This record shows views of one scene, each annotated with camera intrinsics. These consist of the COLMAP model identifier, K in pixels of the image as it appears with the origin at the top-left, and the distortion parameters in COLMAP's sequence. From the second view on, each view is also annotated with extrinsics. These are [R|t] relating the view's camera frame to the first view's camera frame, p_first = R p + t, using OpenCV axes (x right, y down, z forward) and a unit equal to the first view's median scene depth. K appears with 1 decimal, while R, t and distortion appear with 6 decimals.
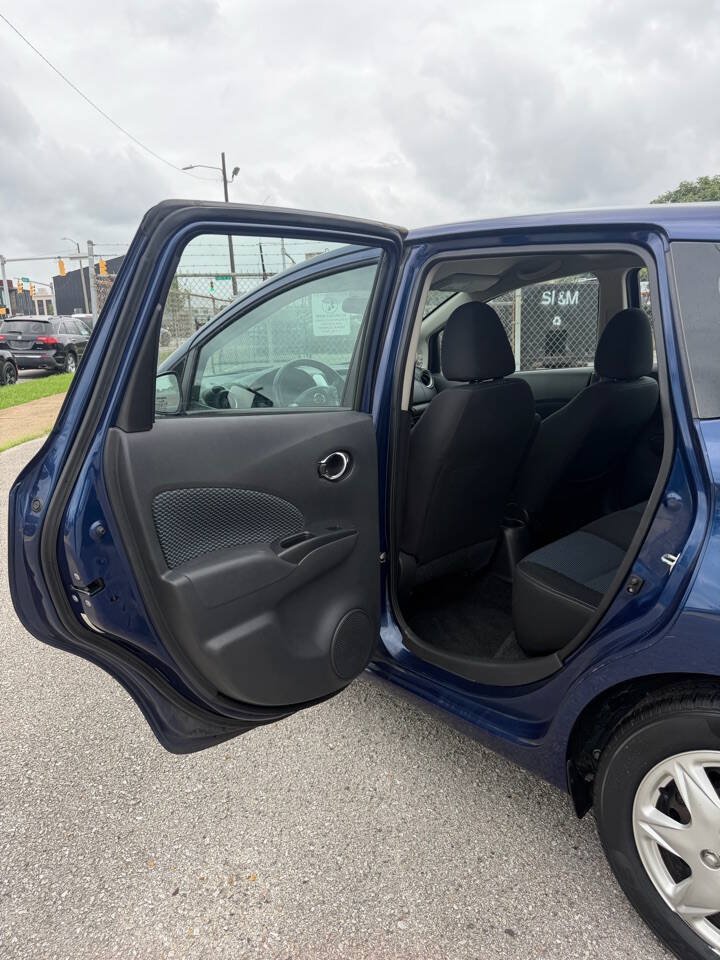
lens RADIAL K [[686.6, 0, 355.0], [0, 686.6, 480.4], [0, 0, 1]] dist [0.019462, -0.026374]
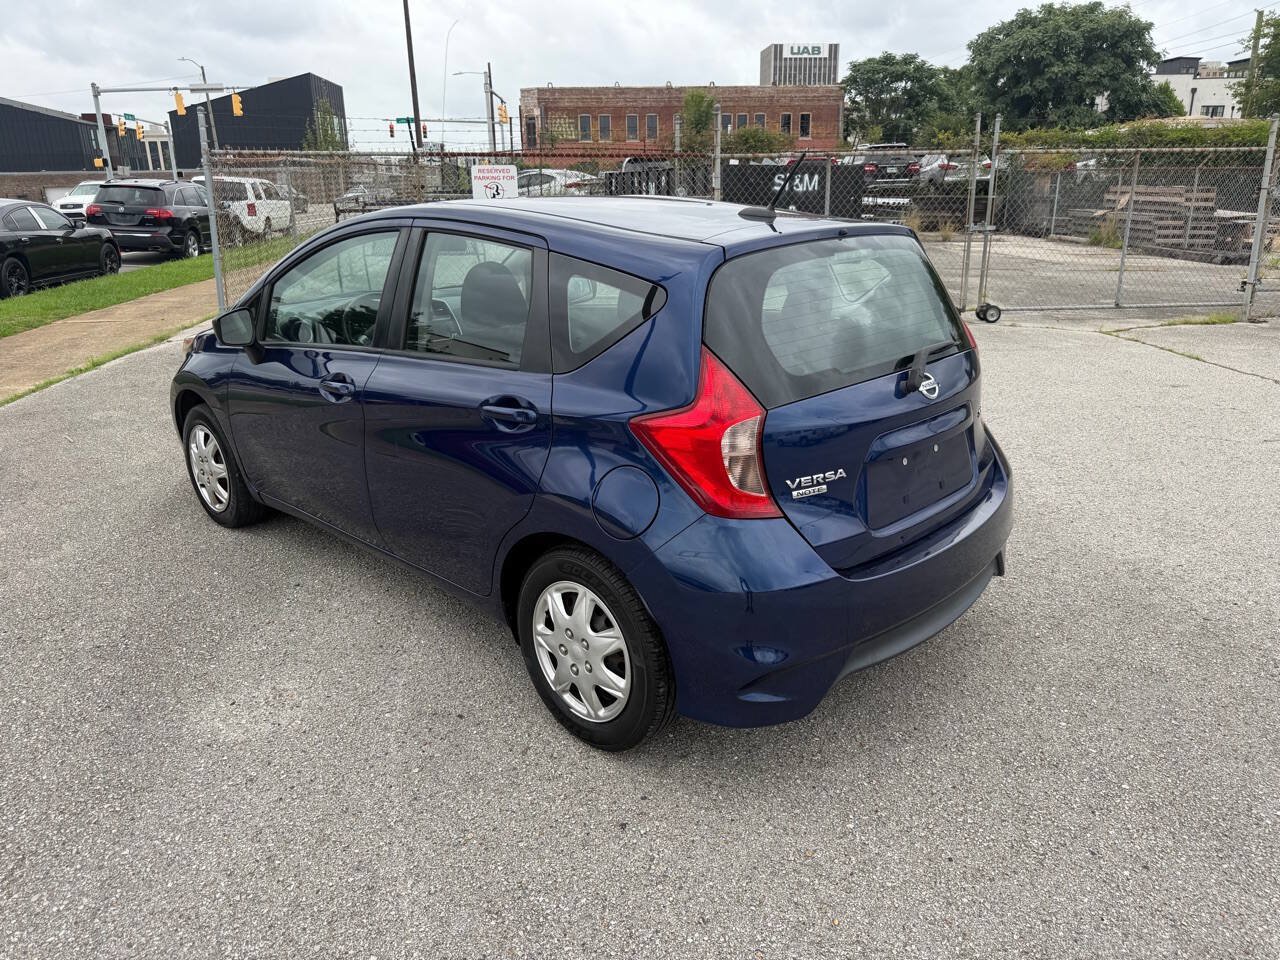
lens RADIAL K [[915.5, 0, 655.1], [0, 915.5, 486.6], [0, 0, 1]] dist [0.019462, -0.026374]
pose [[0.998105, 0.003414, 0.061446, 0.062641], [-0.009064, 0.995726, 0.091915, -0.001987], [-0.060870, -0.092297, 0.993869, -0.112633]]
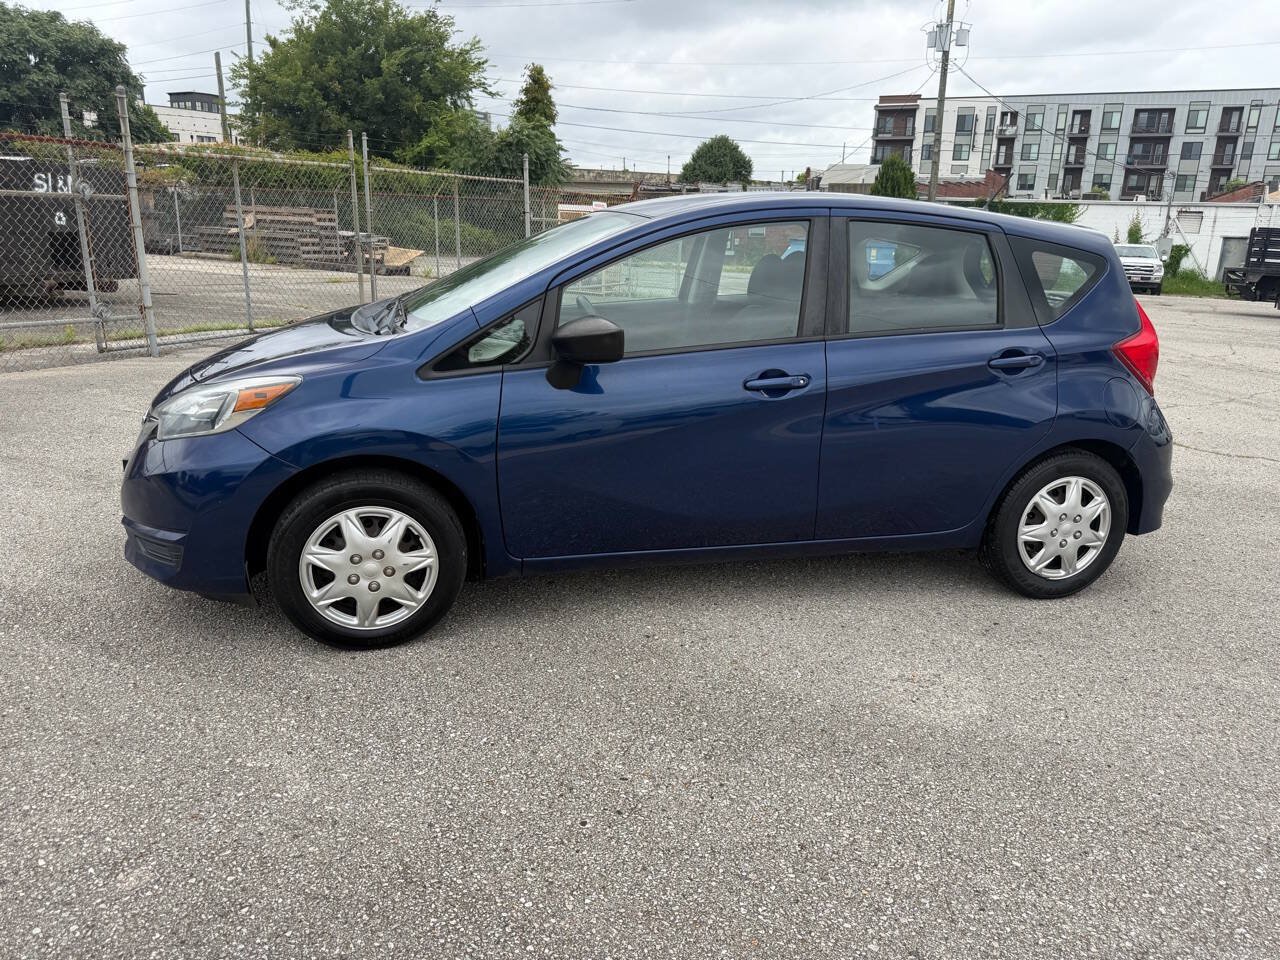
lens RADIAL K [[915.5, 0, 635.4], [0, 915.5, 479.6], [0, 0, 1]] dist [0.019462, -0.026374]
pose [[0.478044, -0.193582, 0.856738, -0.260987], [0.148548, 0.979178, 0.138361, -0.020221], [-0.865683, 0.061124, 0.496847, 0.073232]]
